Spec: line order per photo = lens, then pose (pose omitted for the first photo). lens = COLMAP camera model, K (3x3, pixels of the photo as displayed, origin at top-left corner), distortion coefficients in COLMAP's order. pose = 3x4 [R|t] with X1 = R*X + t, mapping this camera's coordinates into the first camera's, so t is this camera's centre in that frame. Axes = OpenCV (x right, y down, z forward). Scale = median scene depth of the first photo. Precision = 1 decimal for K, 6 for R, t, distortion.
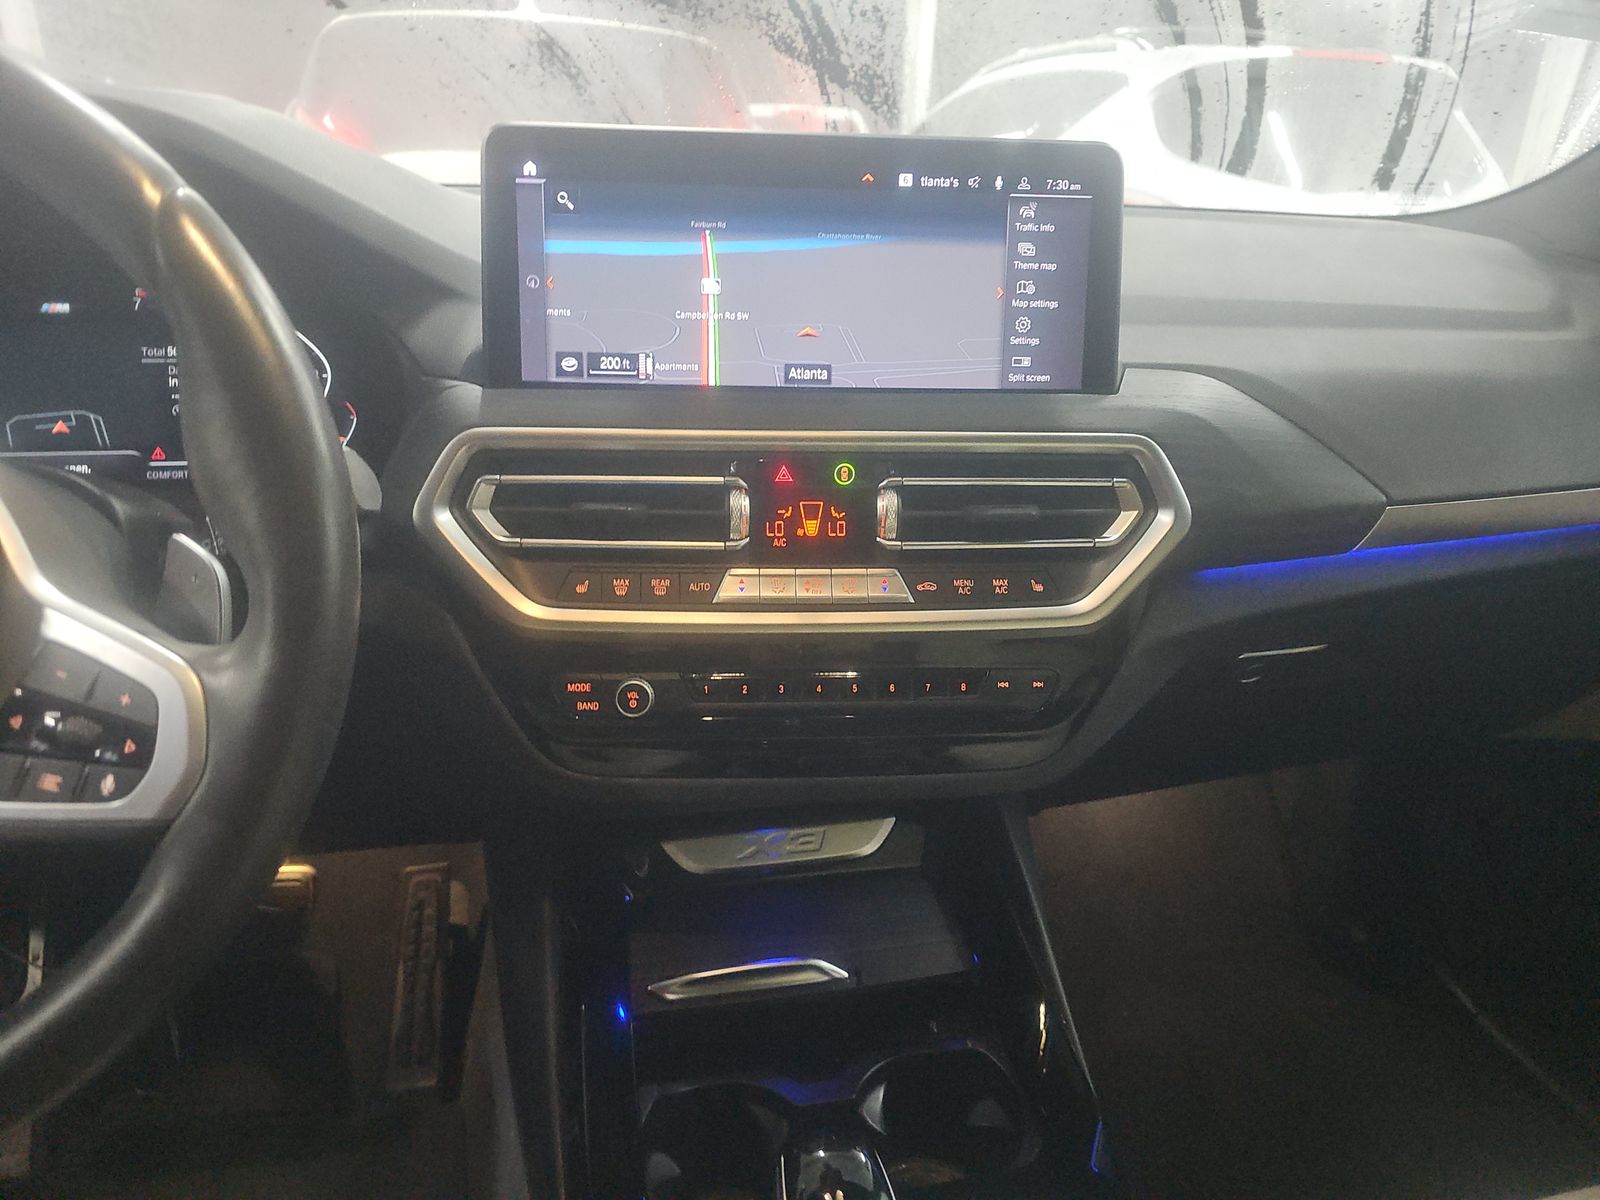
lens RADIAL K [[1064.1, 0, 800.0], [0, 1064.1, 600.0], [0, 0, 1]] dist [0.038343, -0.031838]
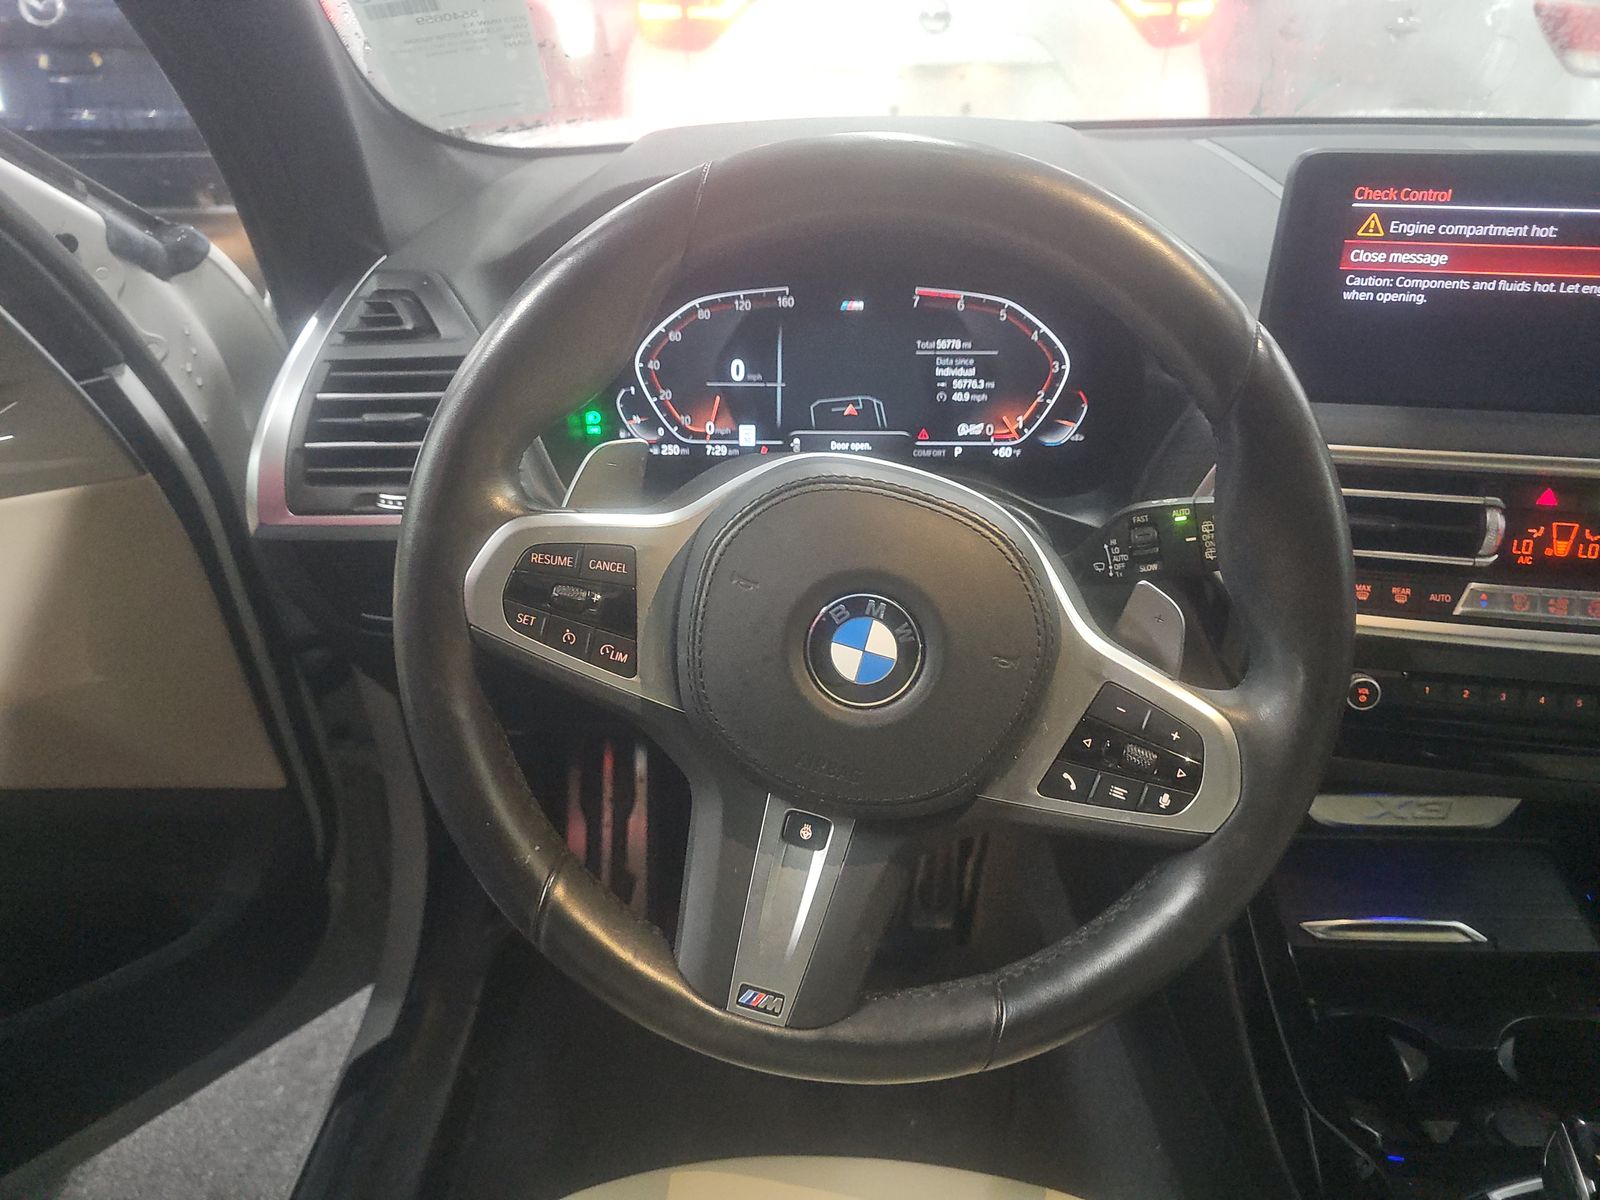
lens RADIAL K [[1080.3, 0, 776.1], [0, 1080.3, 603.1], [0, 0, 1]] dist [0.004379, 0.001219]
pose [[0.971136, 0.092619, -0.219811, -0.484606], [-0.053239, 0.982452, 0.178753, -0.159829], [0.232509, -0.161891, 0.959026, -0.195003]]
